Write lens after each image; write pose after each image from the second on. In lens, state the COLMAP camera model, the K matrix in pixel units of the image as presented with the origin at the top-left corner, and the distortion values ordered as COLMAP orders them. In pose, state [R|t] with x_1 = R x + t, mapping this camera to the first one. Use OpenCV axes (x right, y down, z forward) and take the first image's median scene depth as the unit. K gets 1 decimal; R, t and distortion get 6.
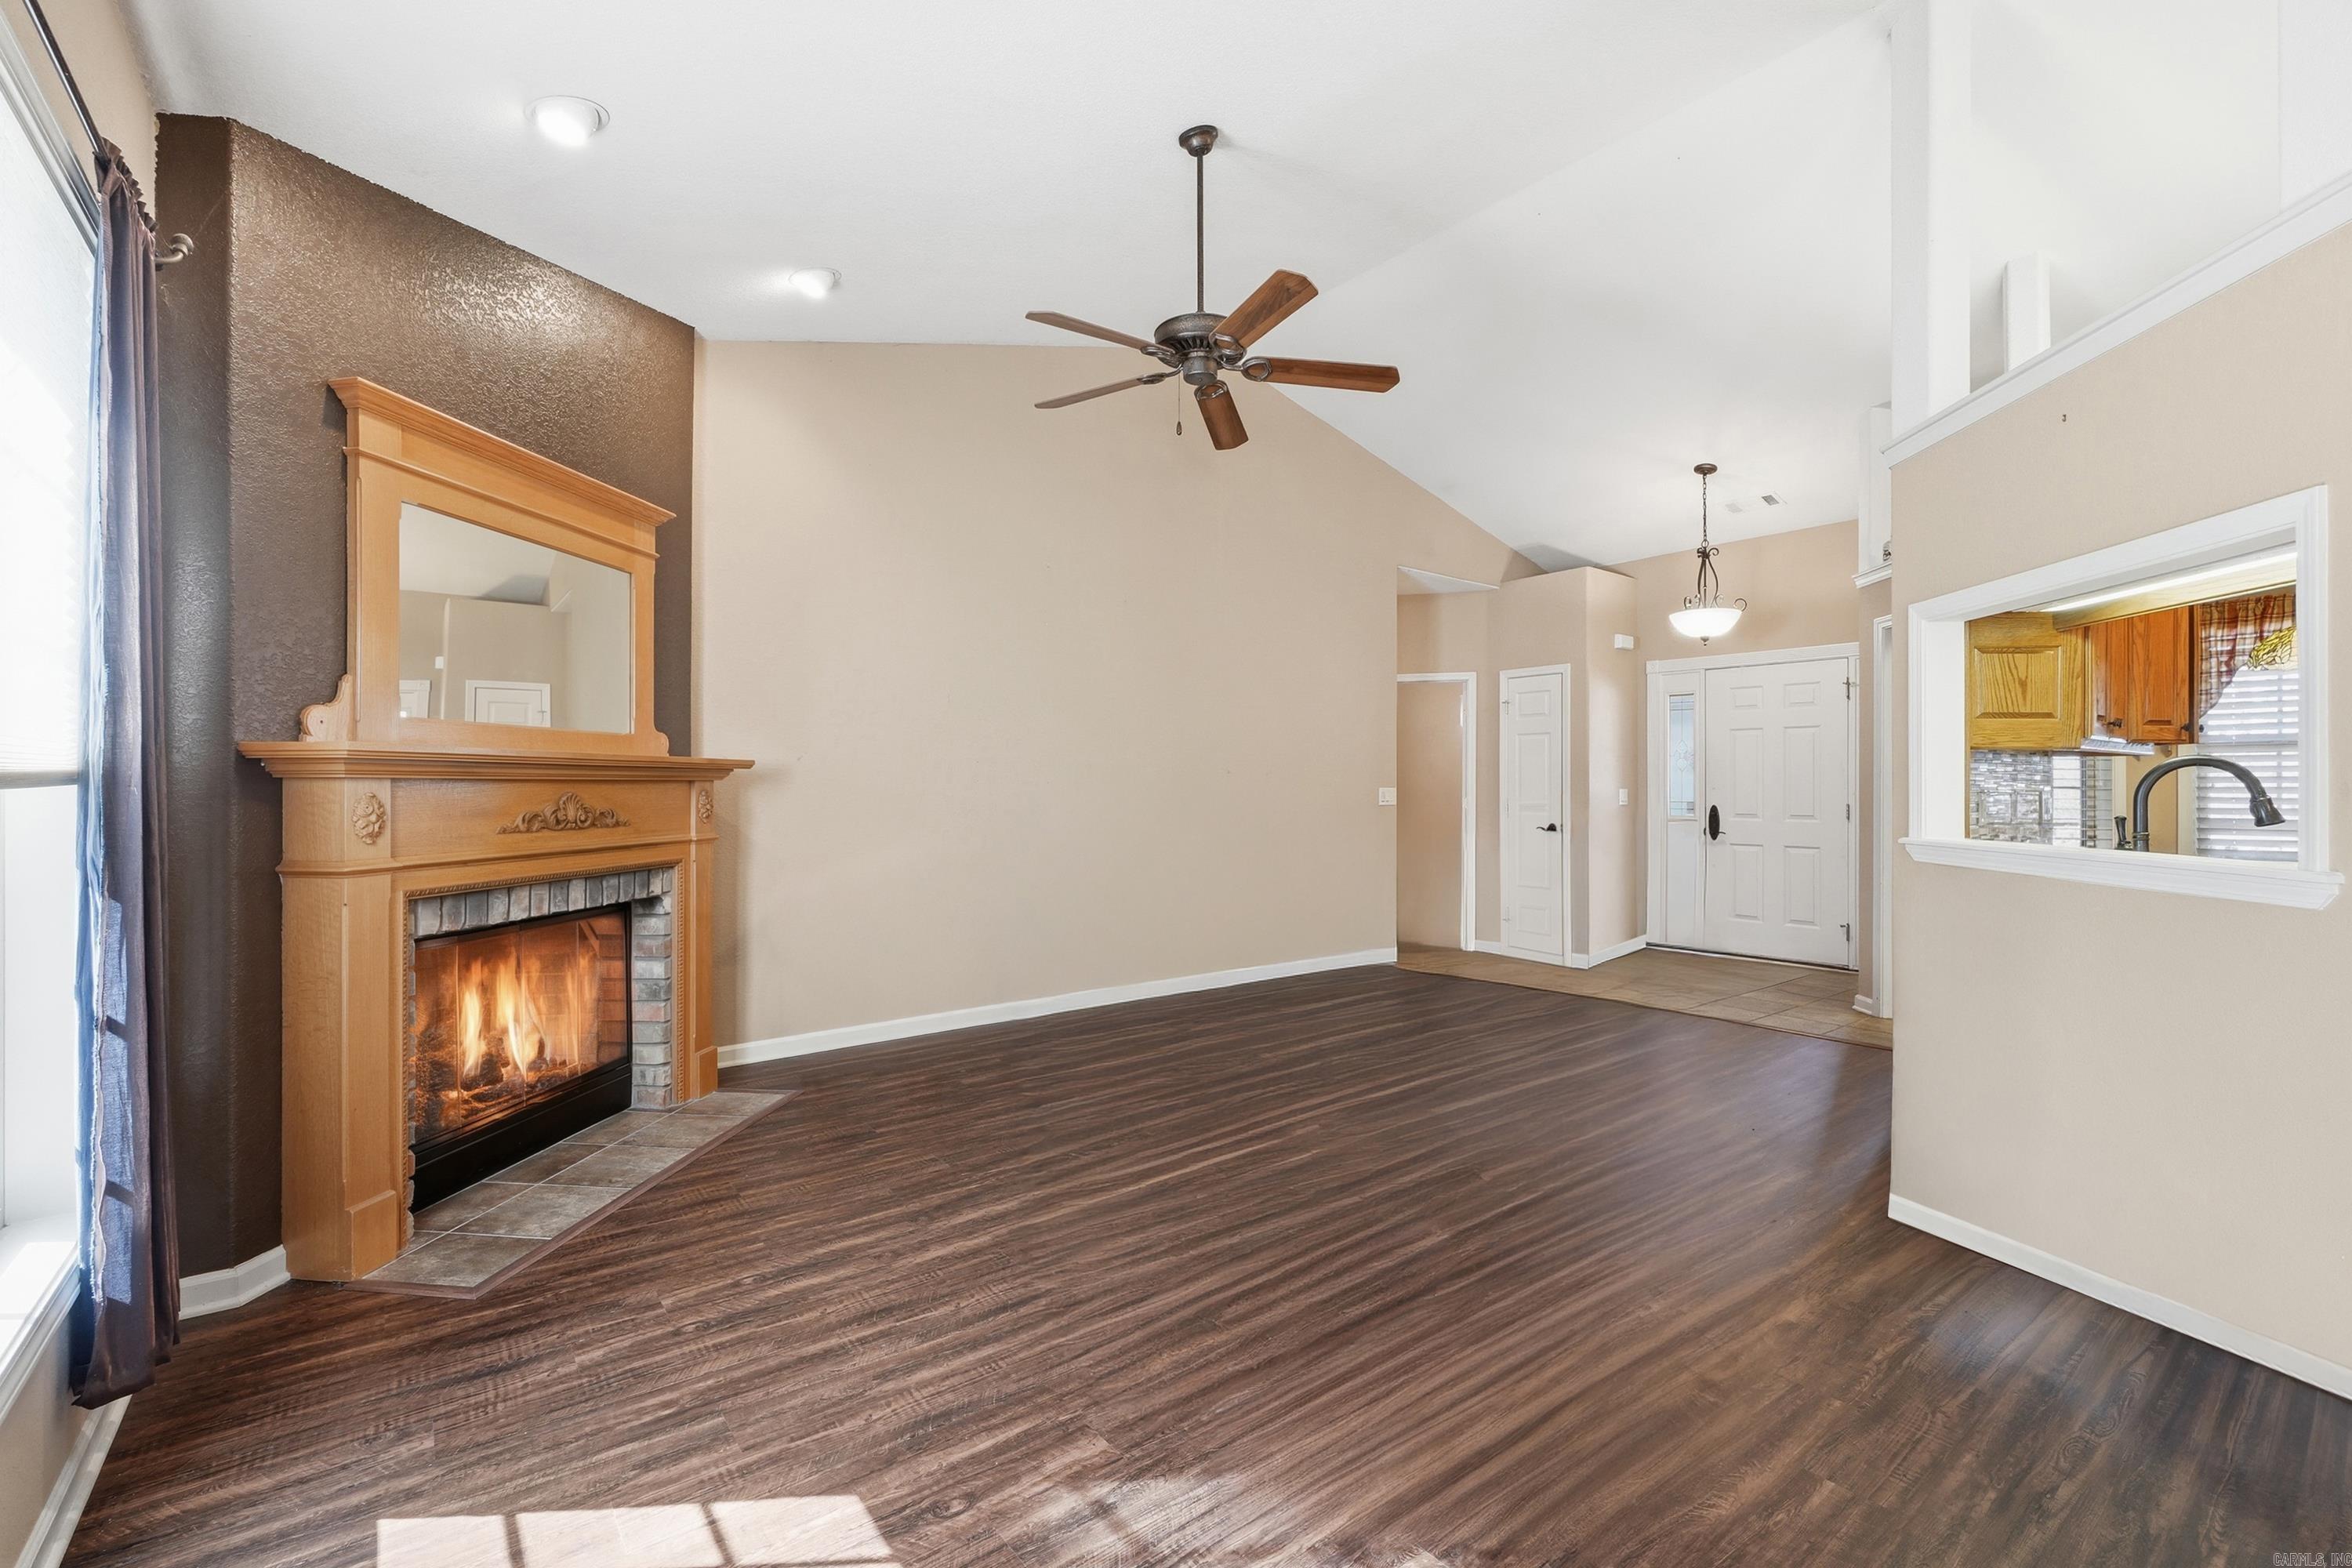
lens RADIAL K [[1023.5, 0, 1164.4], [0, 1023.5, 779.4], [0, 0, 1]] dist [-0.001681, 0.001631]
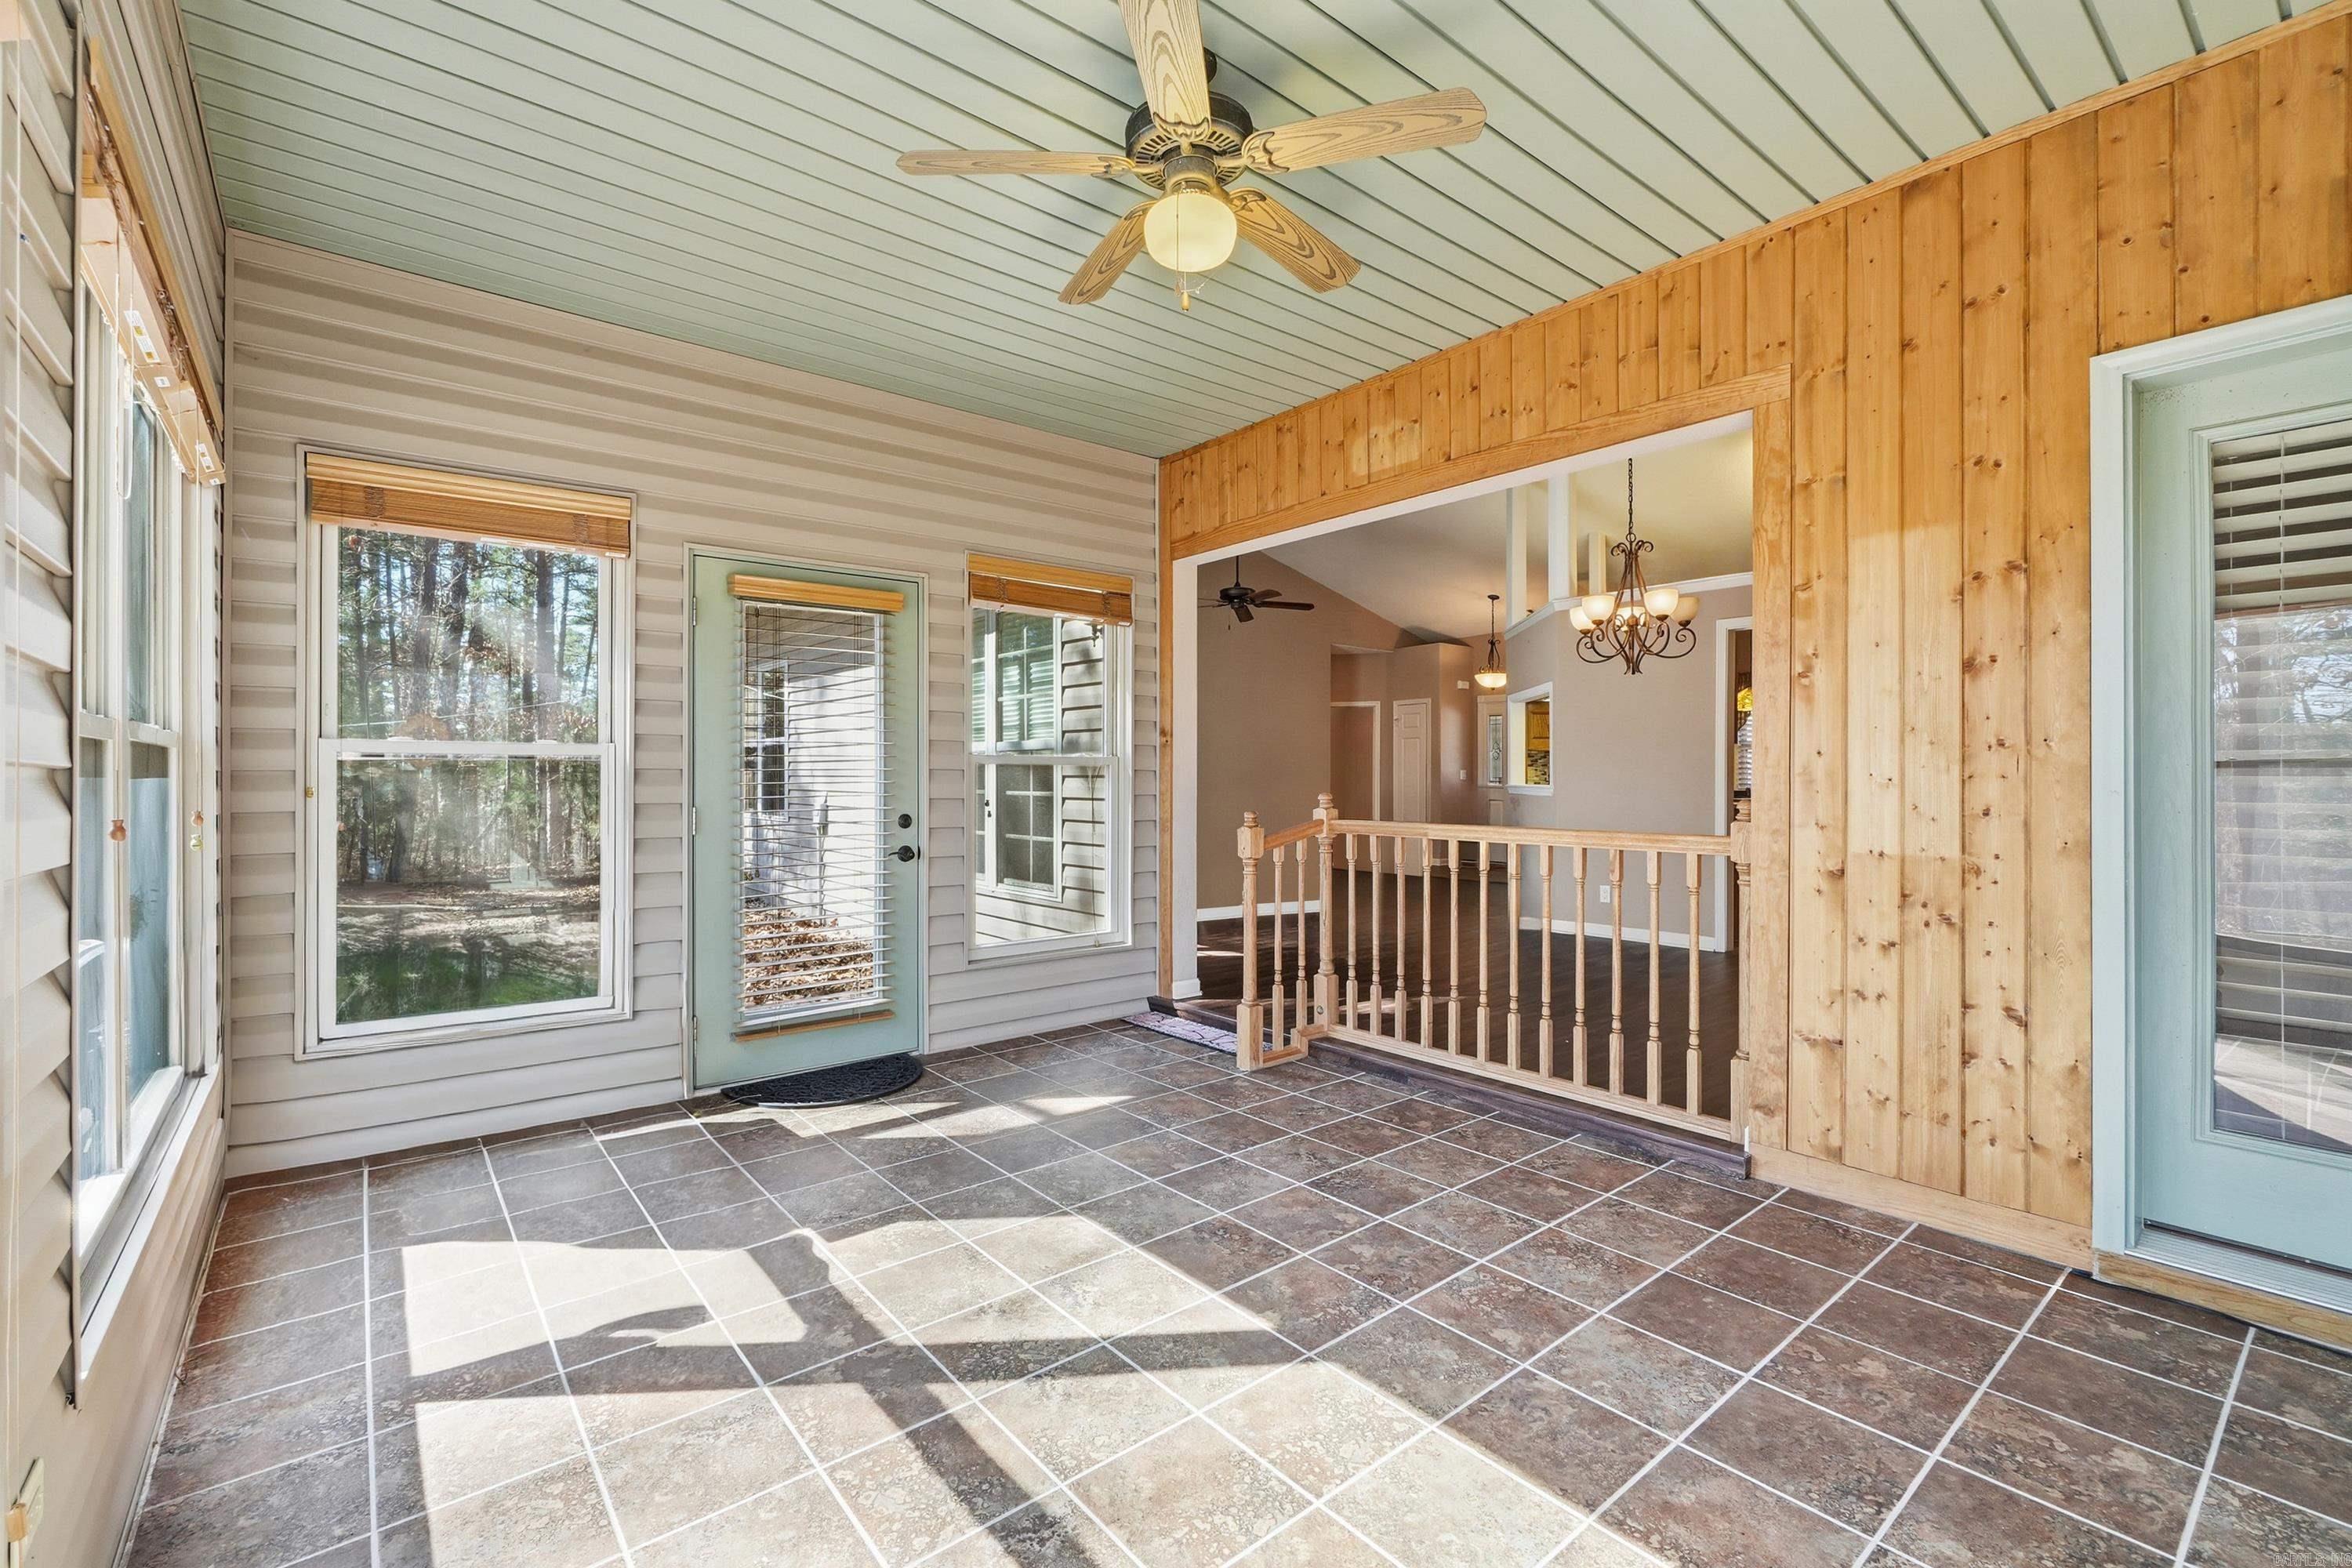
lens RADIAL K [[1023.5, 0, 1164.4], [0, 1023.5, 779.4], [0, 0, 1]] dist [-0.001681, 0.001631]
pose [[0.999547, -0.002142, 0.030010, -0.241190], [0.001825, 0.999942, 0.010580, 0.019027], [-0.030031, -0.010520, 0.999494, -1.568337]]
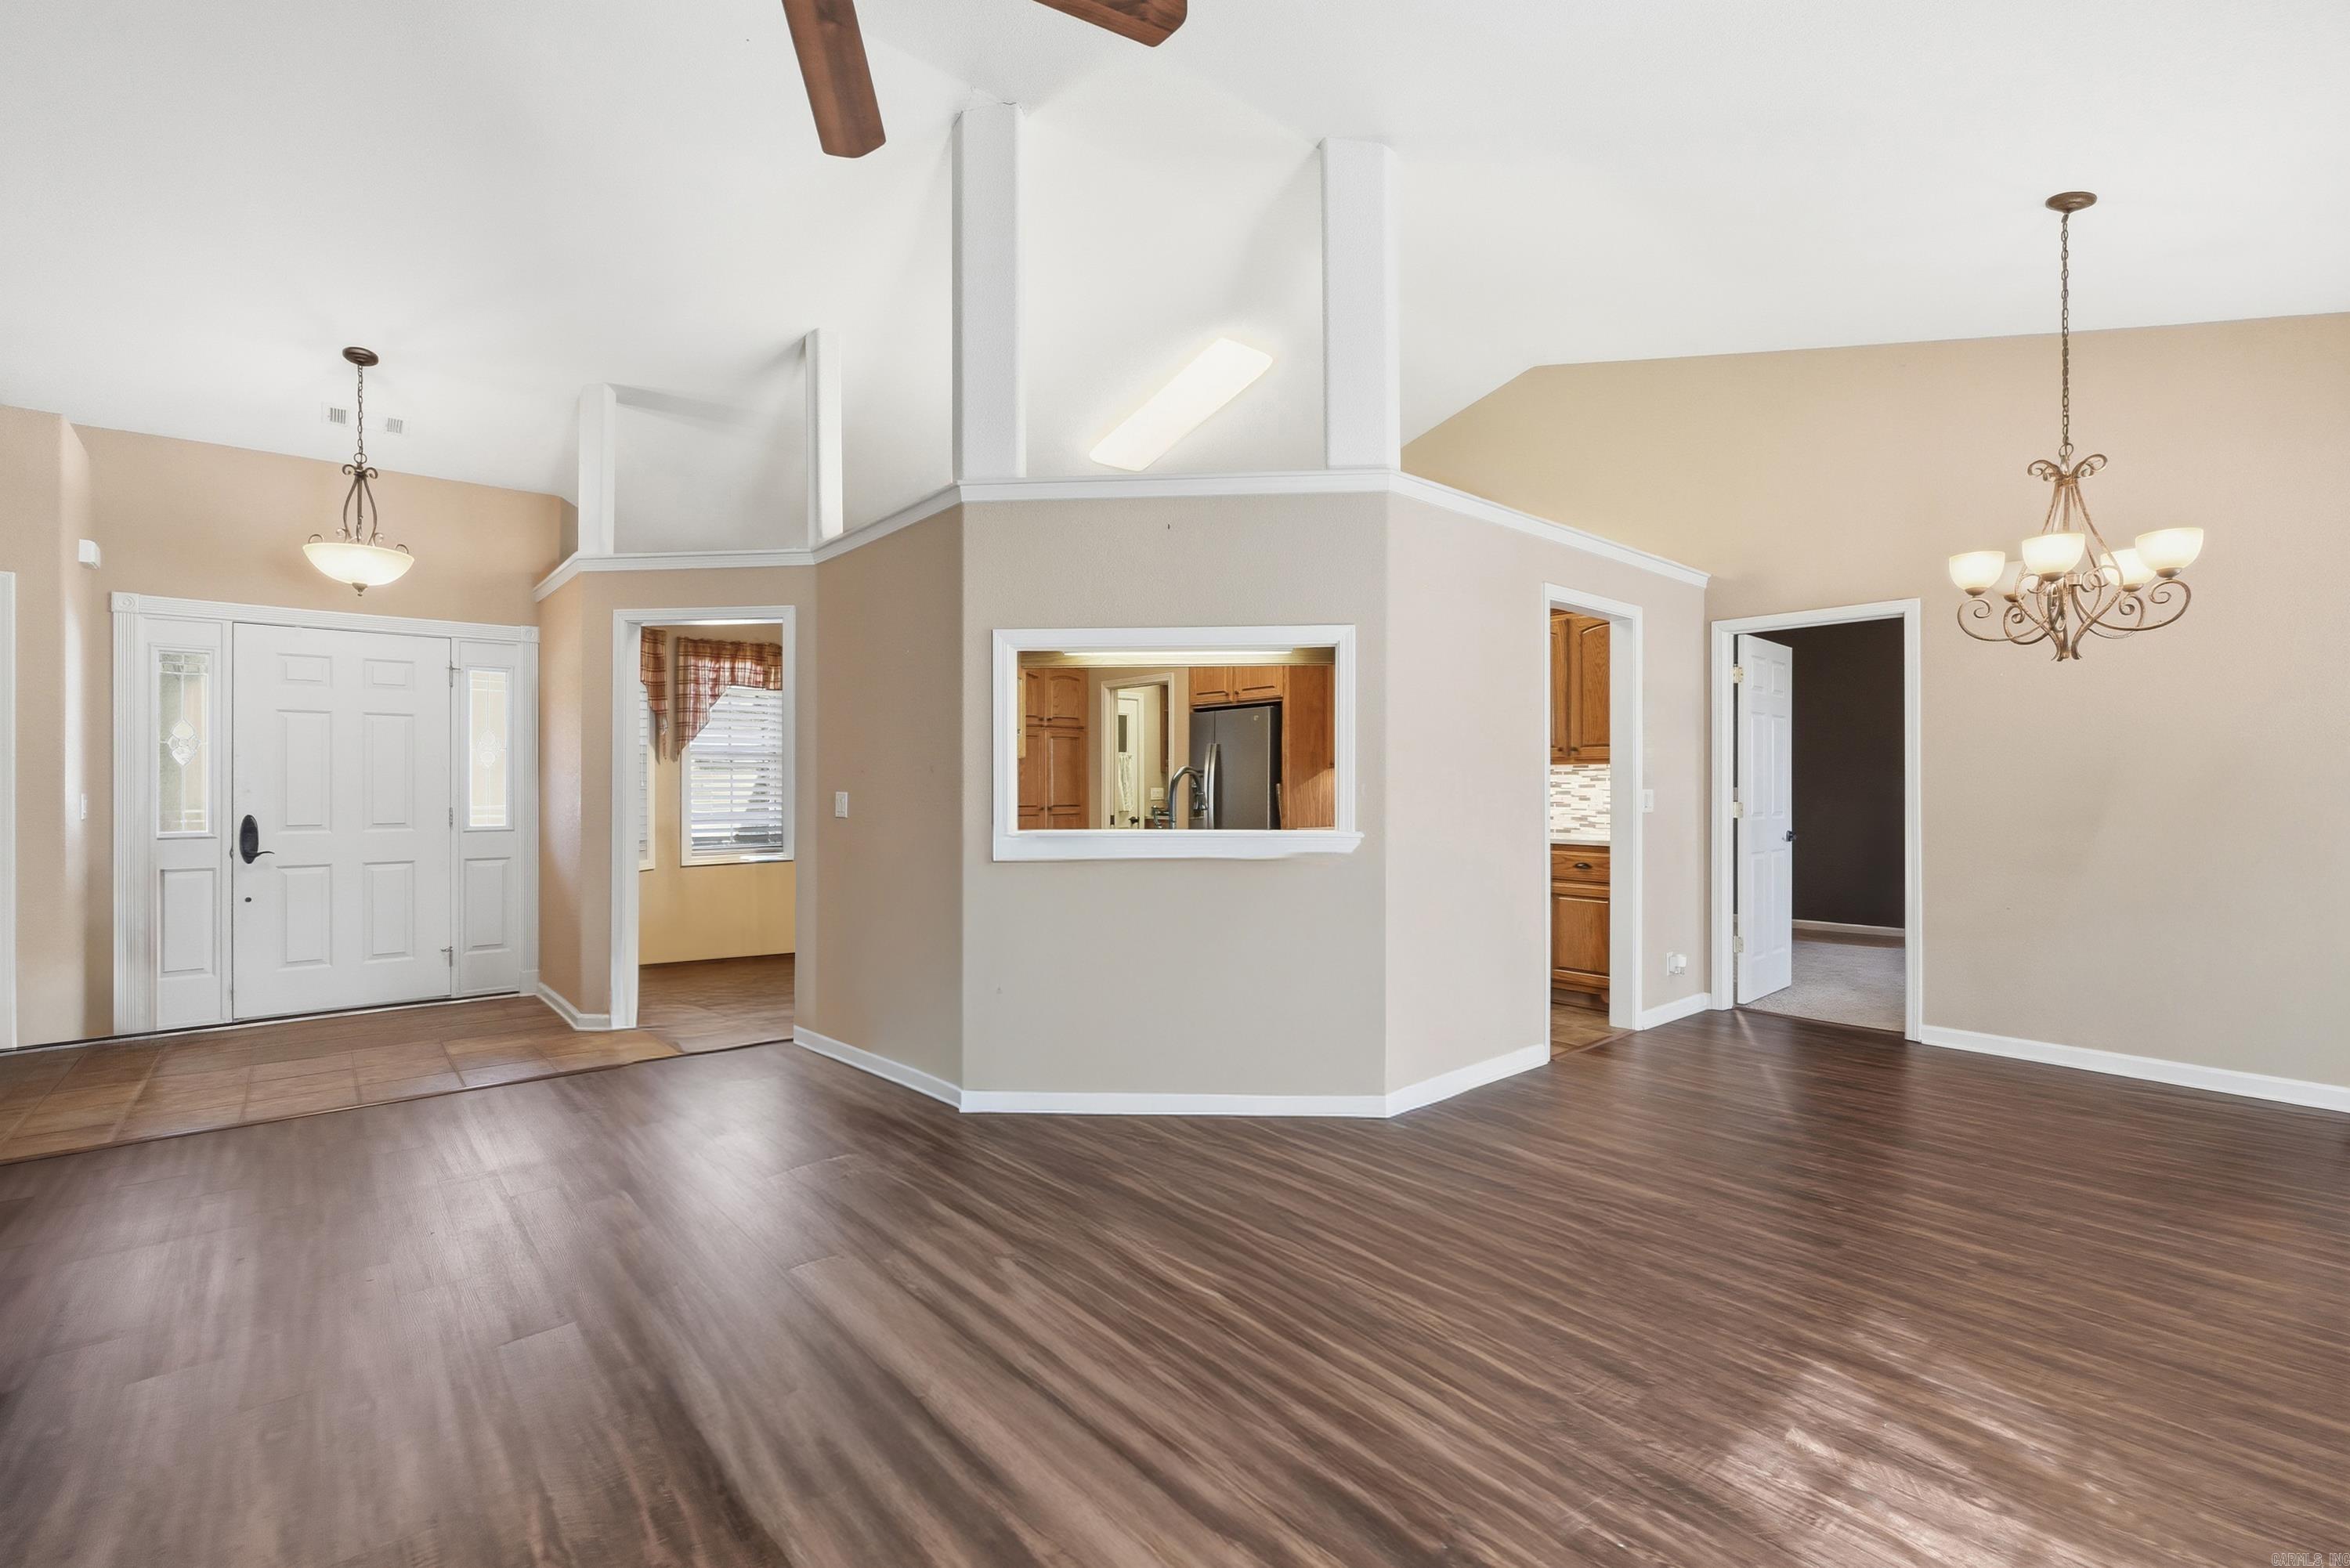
lens RADIAL K [[1022.6, 0, 1163.4], [0, 1022.6, 779.4], [0, 0, 1]] dist [-0.001681, 0.001631]
pose [[-0.045934, 0.001539, 0.998943, -0.424305], [-0.004171, 0.999990, -0.001732, -0.001234], [-0.998936, -0.004246, -0.045927, 0.821914]]
